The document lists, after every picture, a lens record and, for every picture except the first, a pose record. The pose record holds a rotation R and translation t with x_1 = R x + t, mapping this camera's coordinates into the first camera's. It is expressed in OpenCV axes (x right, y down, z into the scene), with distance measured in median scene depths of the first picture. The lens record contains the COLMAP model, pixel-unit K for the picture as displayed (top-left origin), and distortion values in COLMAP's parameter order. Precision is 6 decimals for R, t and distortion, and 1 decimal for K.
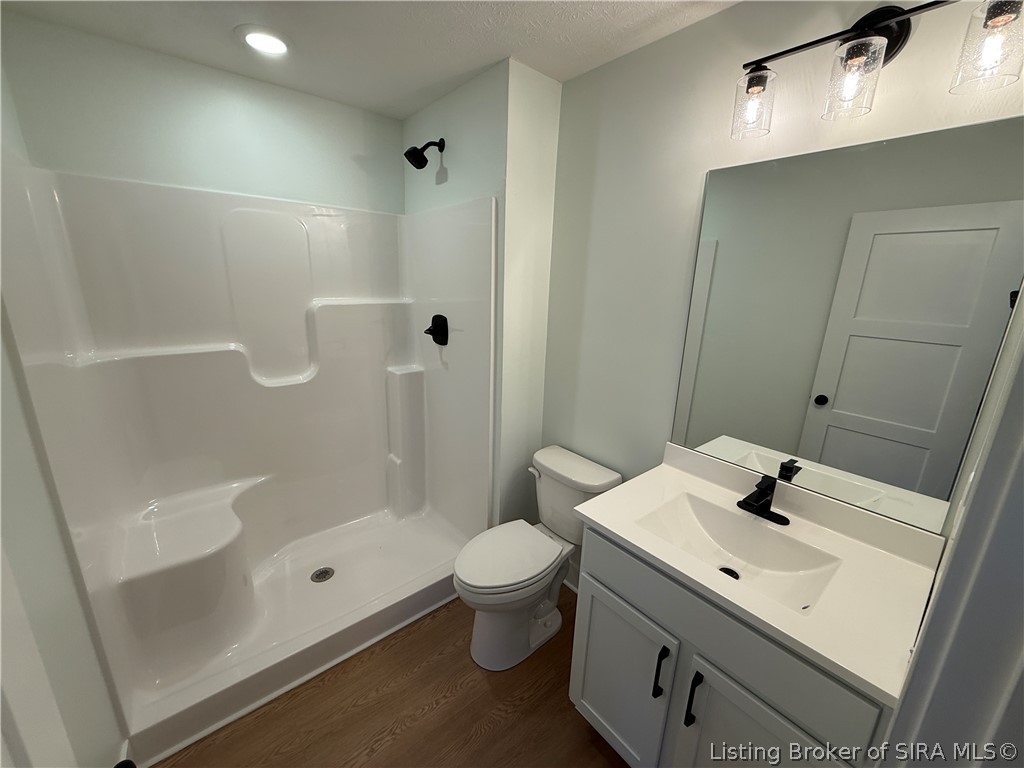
lens RADIAL K [[408.2, 0, 510.0], [0, 408.2, 384.0], [0, 0, 1]] dist [0.000714, 0.000107]
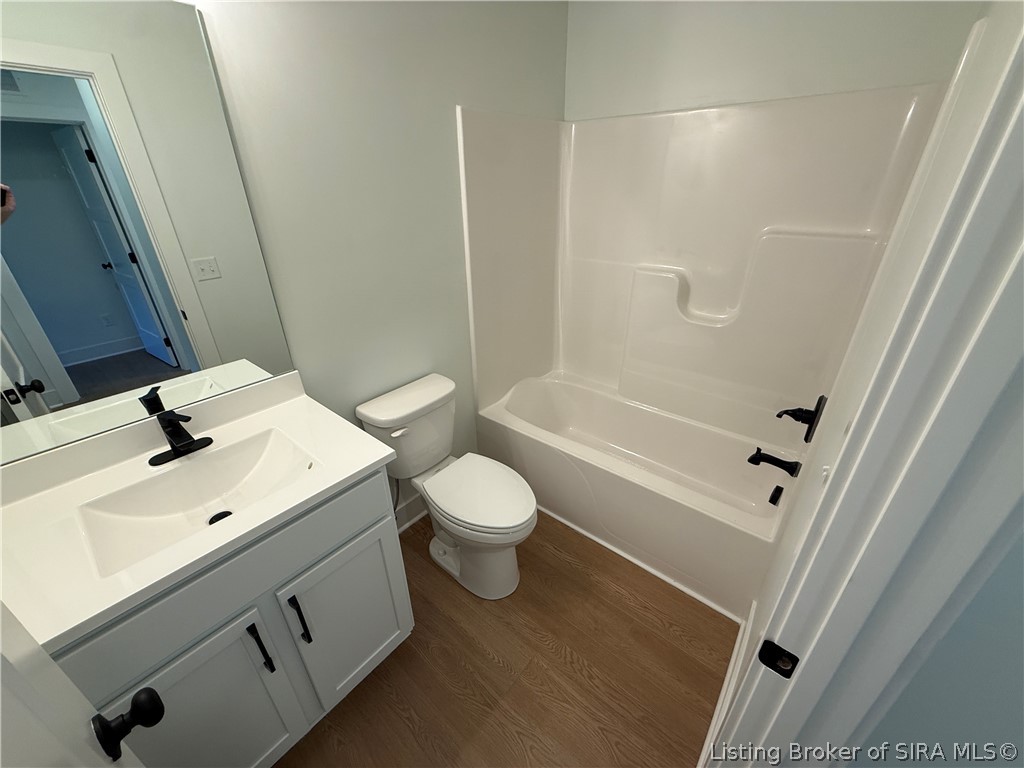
lens RADIAL K [[408.2, 0, 510.0], [0, 408.2, 384.0], [0, 0, 1]] dist [0.000714, 0.000107]
pose [[-0.192291, -0.459670, 0.867022, -0.226800], [0.260515, 0.827898, 0.496706, -0.062275], [-0.946127, 0.321384, -0.039446, 0.331417]]
